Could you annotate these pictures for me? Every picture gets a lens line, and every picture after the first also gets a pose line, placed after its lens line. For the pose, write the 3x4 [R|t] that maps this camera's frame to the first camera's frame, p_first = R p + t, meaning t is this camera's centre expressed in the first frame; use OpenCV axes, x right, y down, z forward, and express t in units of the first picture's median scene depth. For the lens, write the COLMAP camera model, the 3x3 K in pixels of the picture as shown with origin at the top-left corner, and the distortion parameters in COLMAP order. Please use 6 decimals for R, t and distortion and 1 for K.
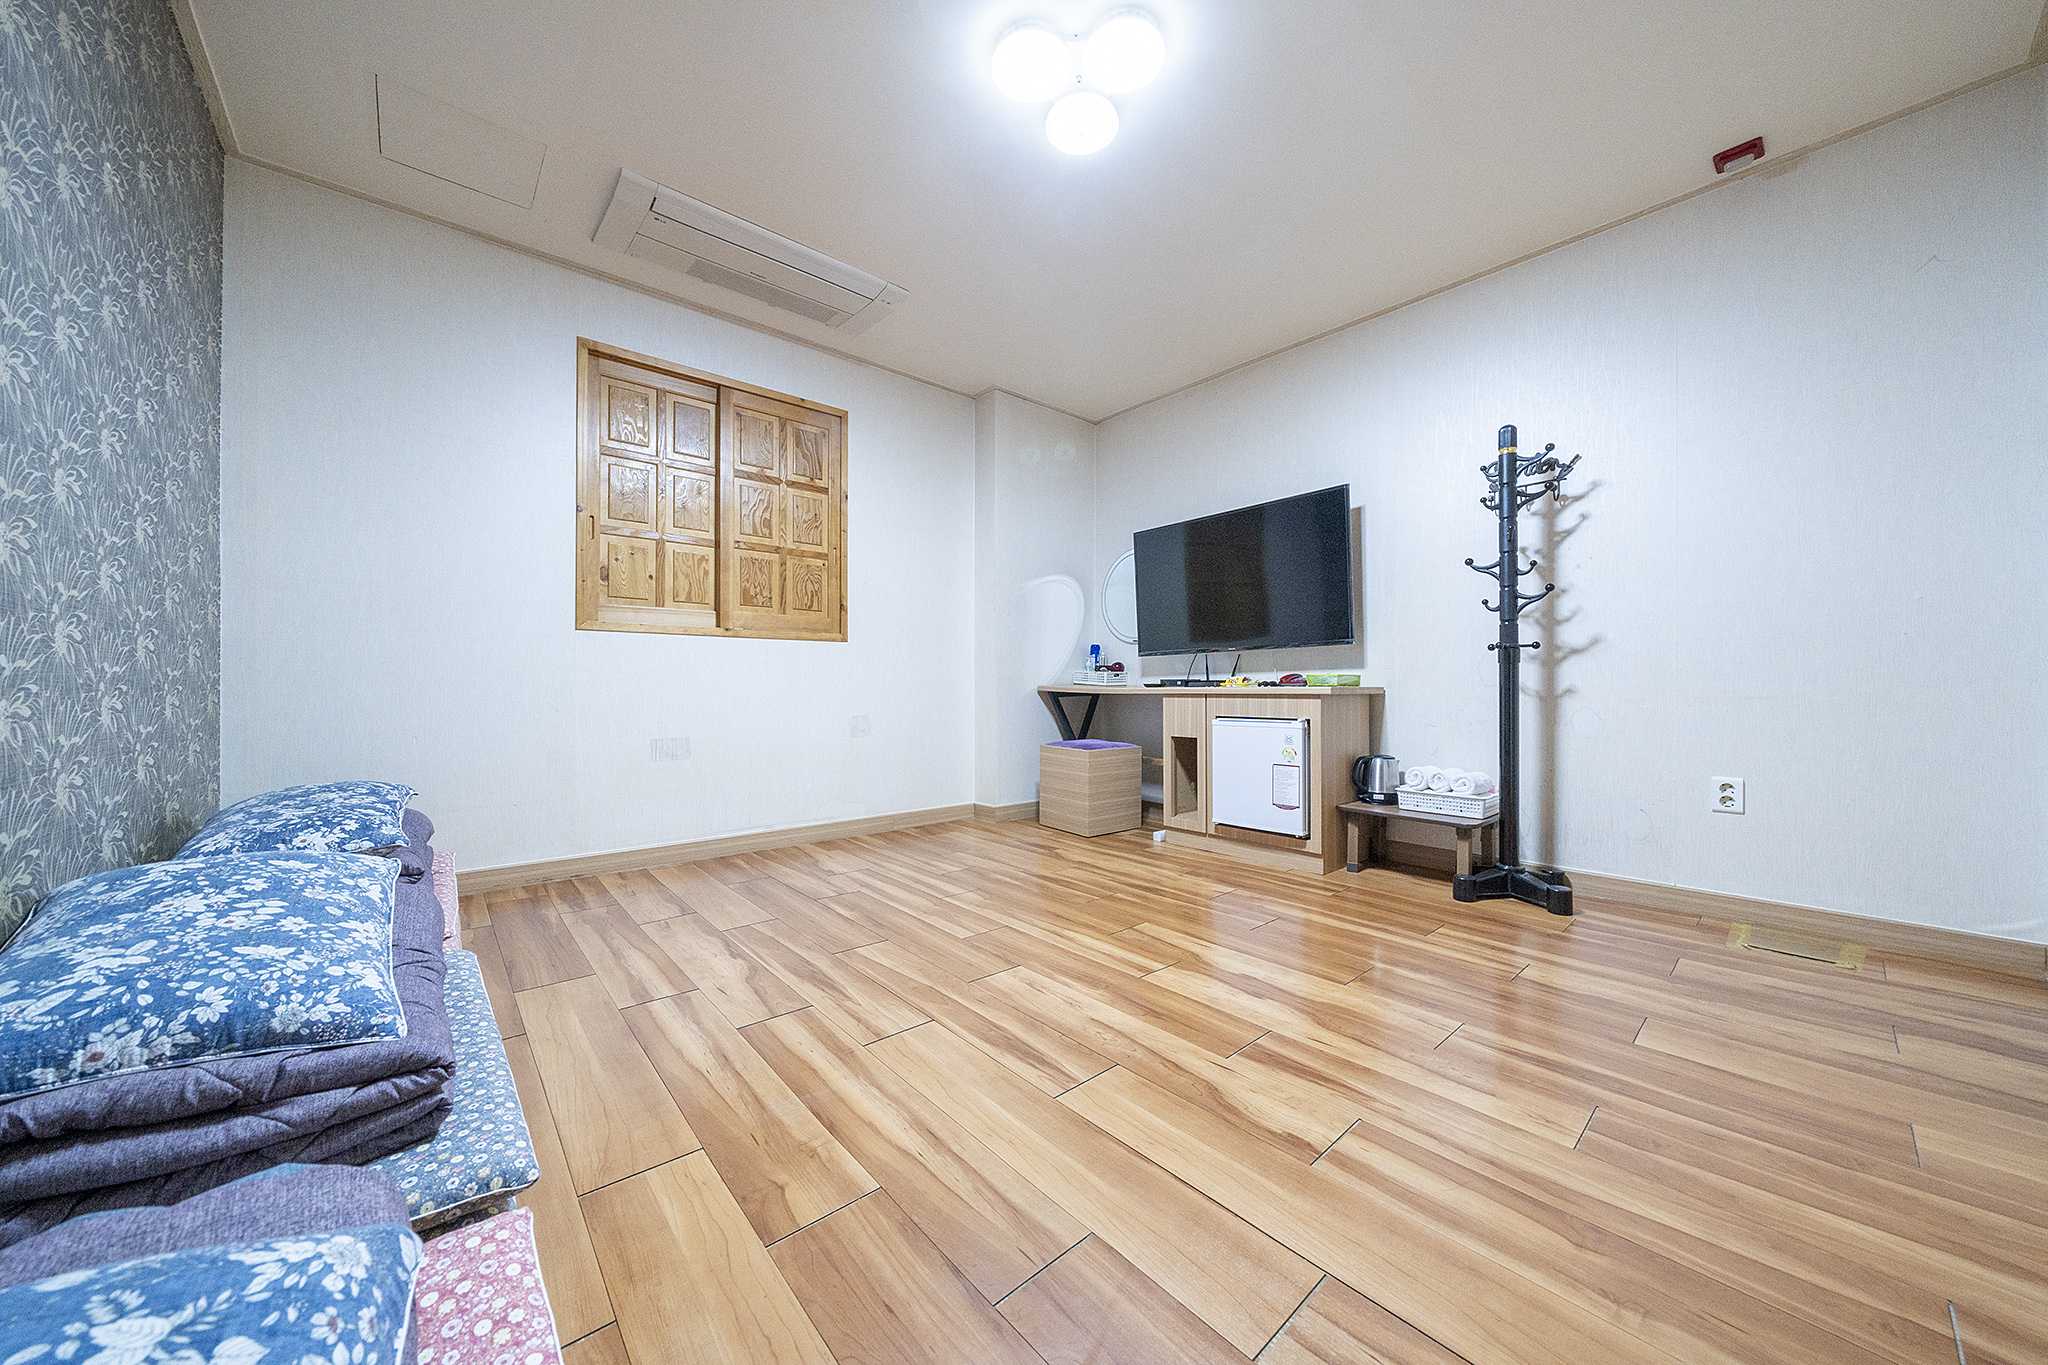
lens RADIAL K [[736.0, 0, 1031.7], [0, 736.0, 685.3], [0, 0, 1]] dist [-0.006644, -0.000028]
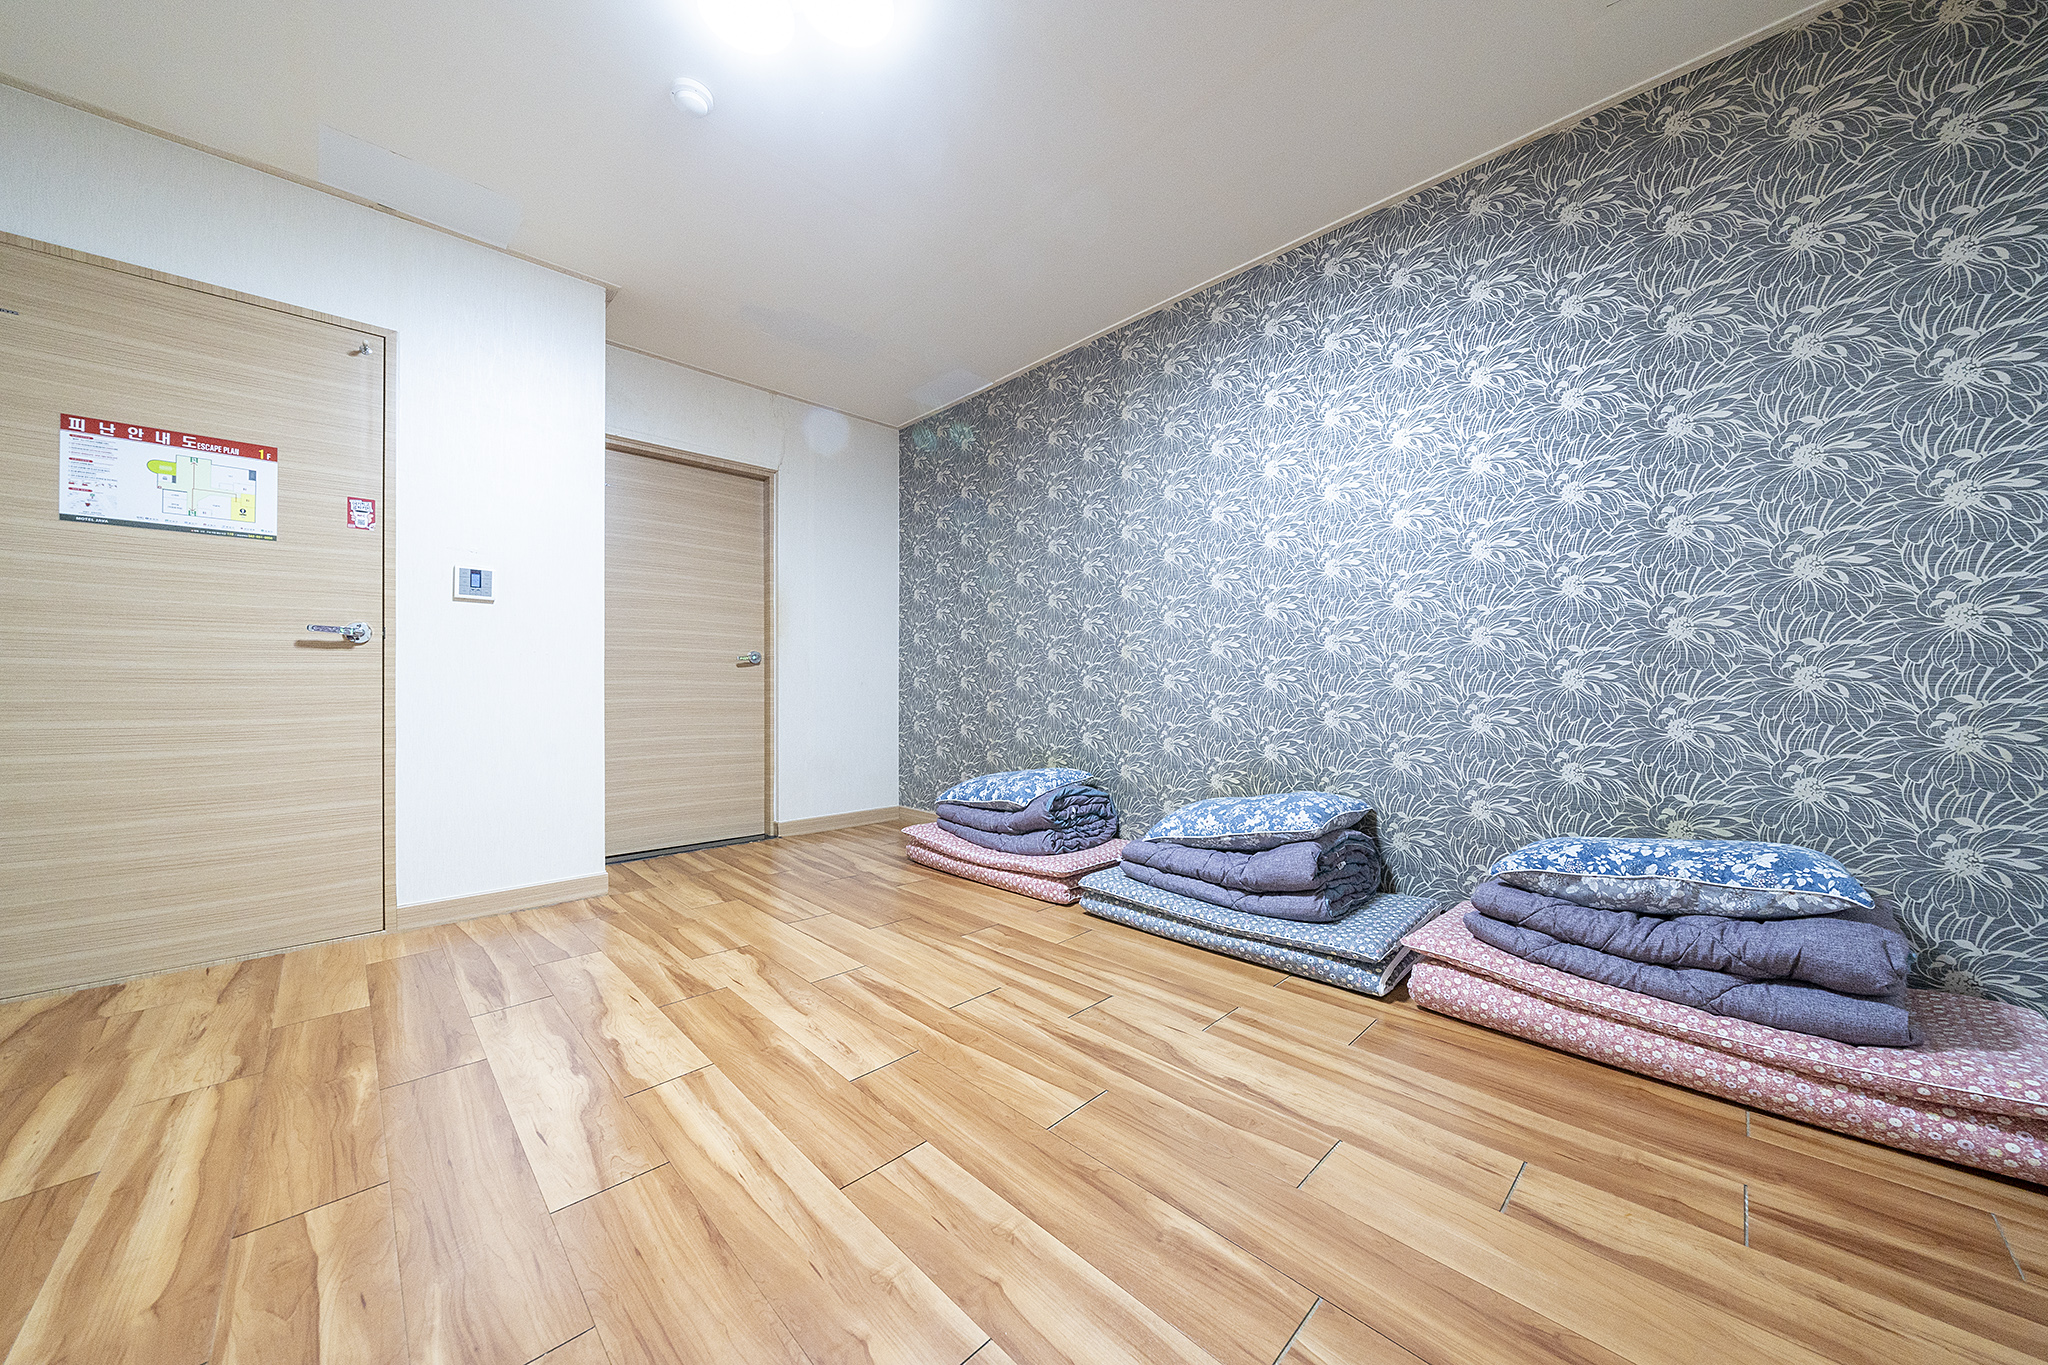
lens RADIAL K [[716.7, 0, 1014.5], [0, 716.7, 688.1], [0, 0, 1]] dist [-0.006928, -0.000020]
pose [[-0.999255, 0.002131, -0.038534, -0.130113], [0.002002, 0.999992, 0.003380, -0.026368], [0.038541, 0.003301, -0.999252, 1.433816]]
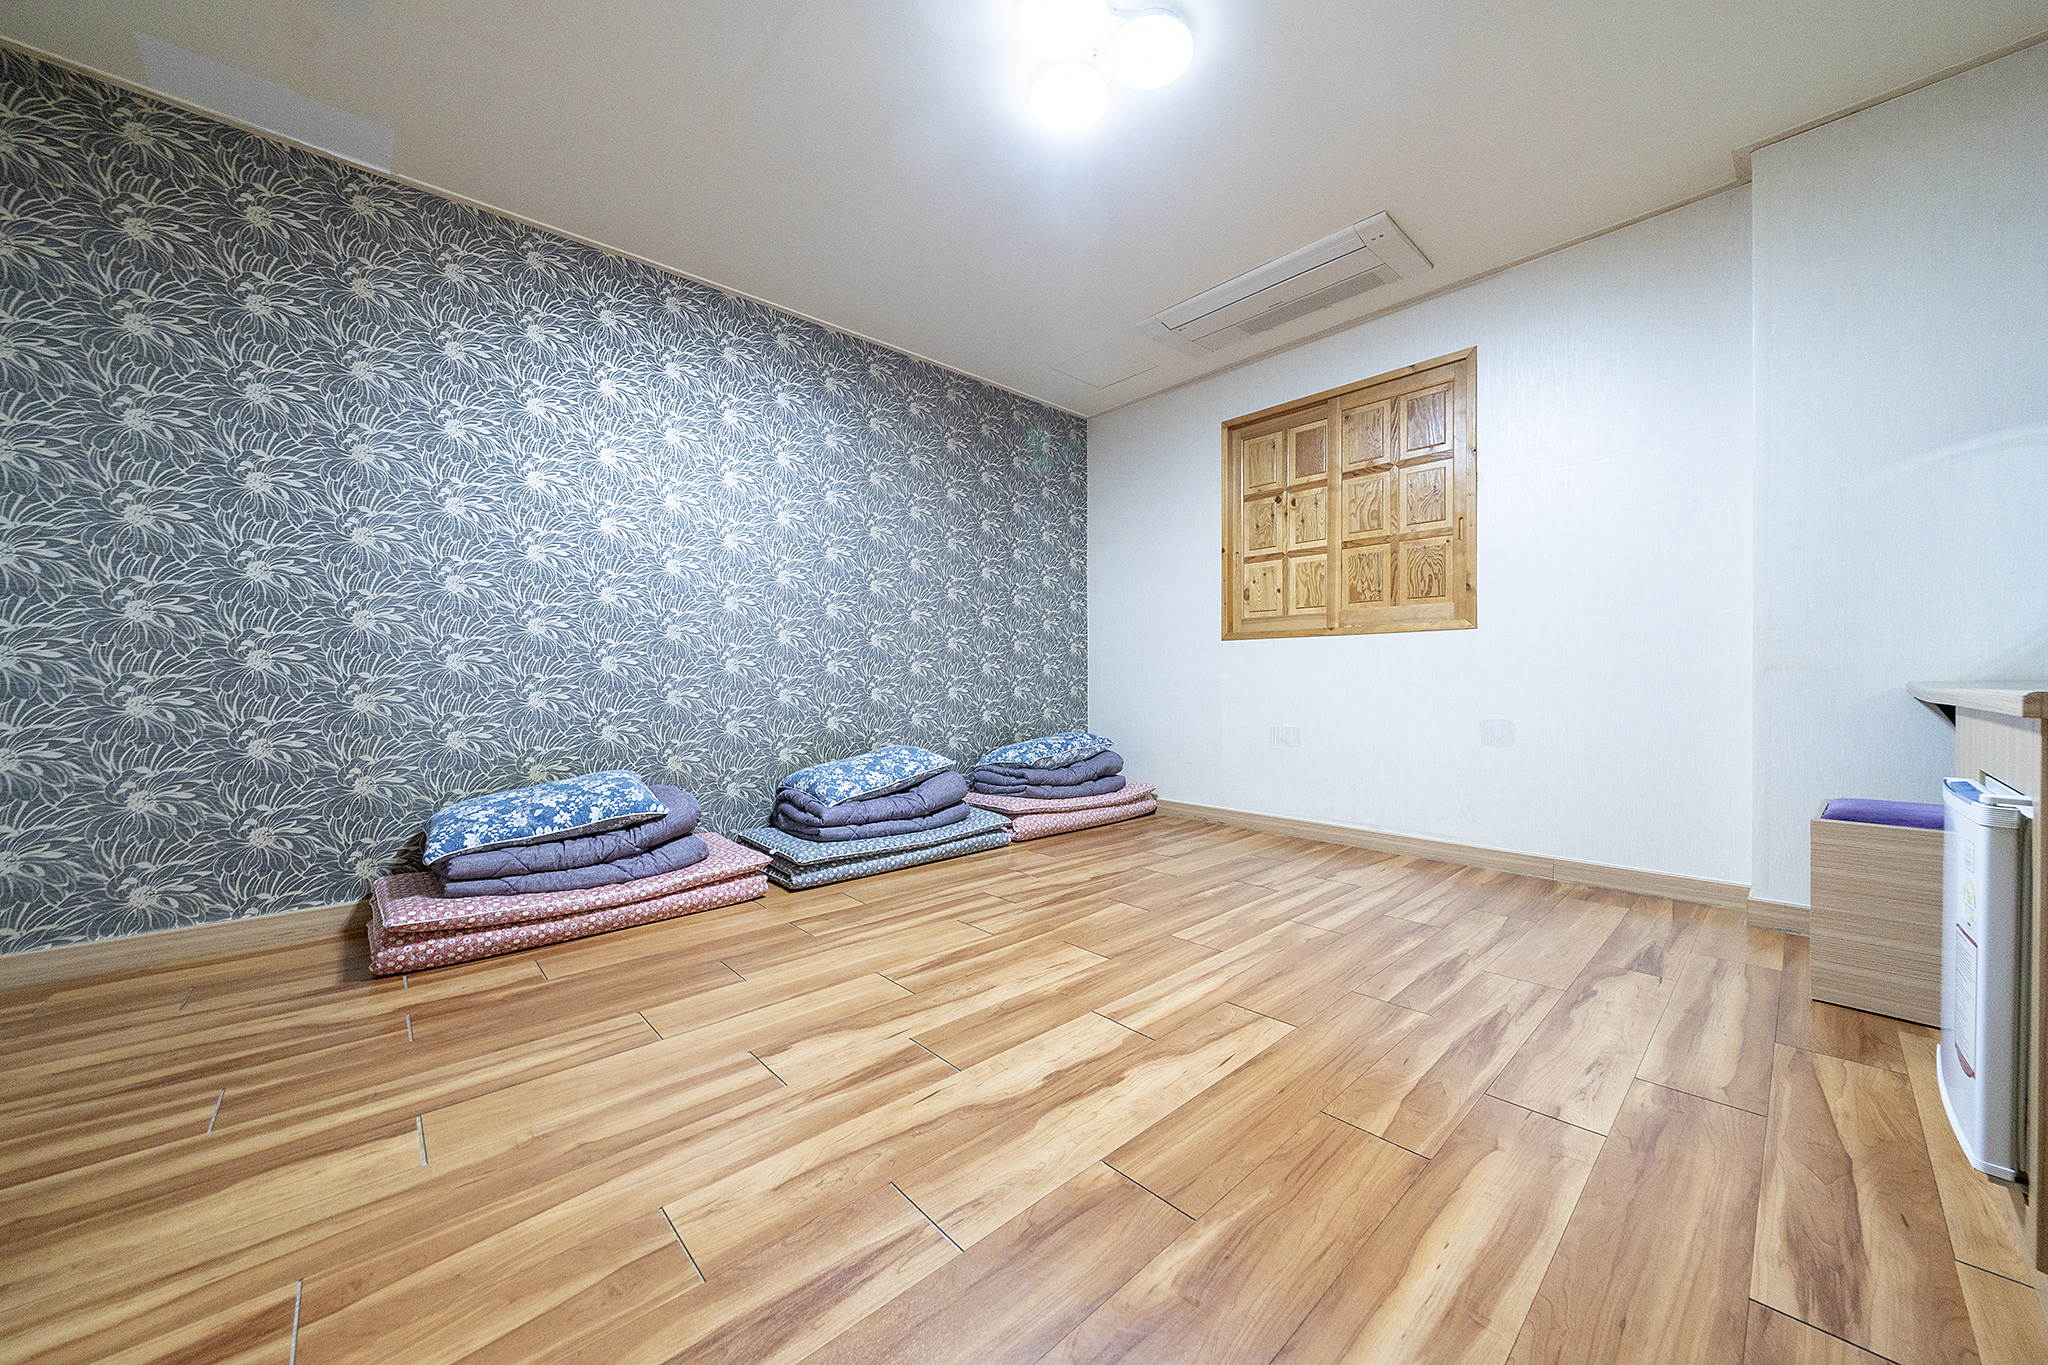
lens RADIAL K [[716.7, 0, 1014.5], [0, 716.7, 688.1], [0, 0, 1]] dist [-0.006928, -0.000020]
pose [[0.001047, 0.011604, -0.999932, 0.798292], [0.004188, 0.999924, 0.011609, -0.006246], [0.999991, -0.004200, 0.000998, 0.710548]]
